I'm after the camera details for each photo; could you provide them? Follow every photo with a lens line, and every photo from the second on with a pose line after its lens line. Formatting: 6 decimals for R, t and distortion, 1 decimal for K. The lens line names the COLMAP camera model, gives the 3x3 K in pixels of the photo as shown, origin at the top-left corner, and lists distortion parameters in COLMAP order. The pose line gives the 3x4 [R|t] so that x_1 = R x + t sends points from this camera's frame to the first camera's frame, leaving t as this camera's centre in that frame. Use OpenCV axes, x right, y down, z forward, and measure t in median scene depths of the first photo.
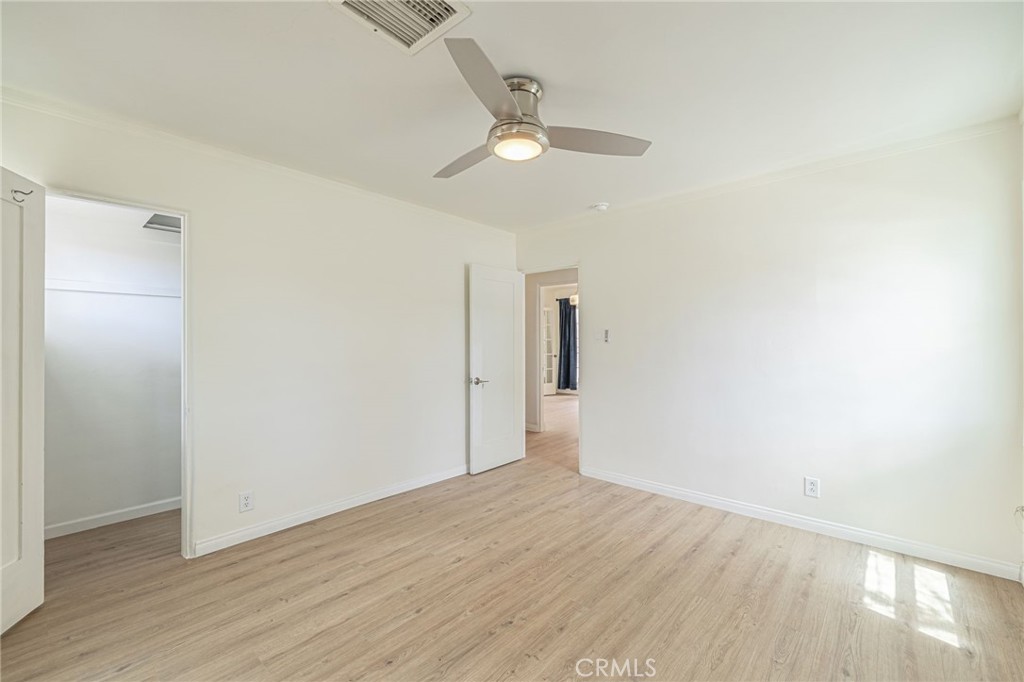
lens RADIAL K [[424.4, 0, 509.1], [0, 424.4, 340.9], [0, 0, 1]] dist [0.000480, -0.000083]
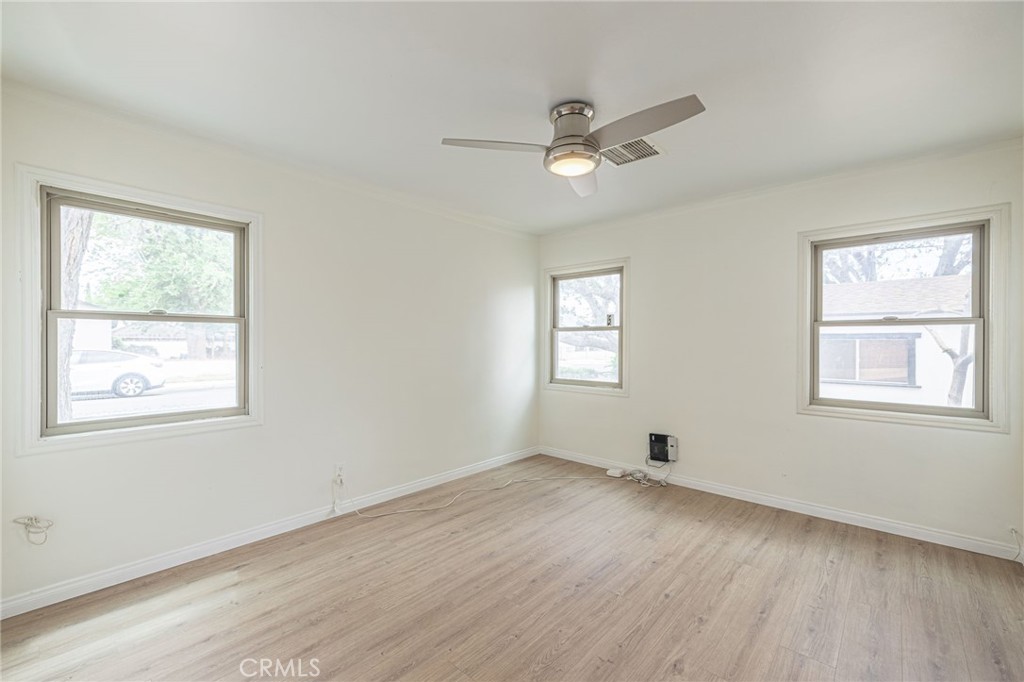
lens RADIAL K [[424.4, 0, 509.1], [0, 424.4, 340.9], [0, 0, 1]] dist [0.000480, -0.000083]
pose [[-0.999999, -0.000003, 0.001166, 0.174090], [-0.000005, 0.999998, -0.001868, 0.003124], [-0.001166, -0.001868, -0.999998, 2.004995]]
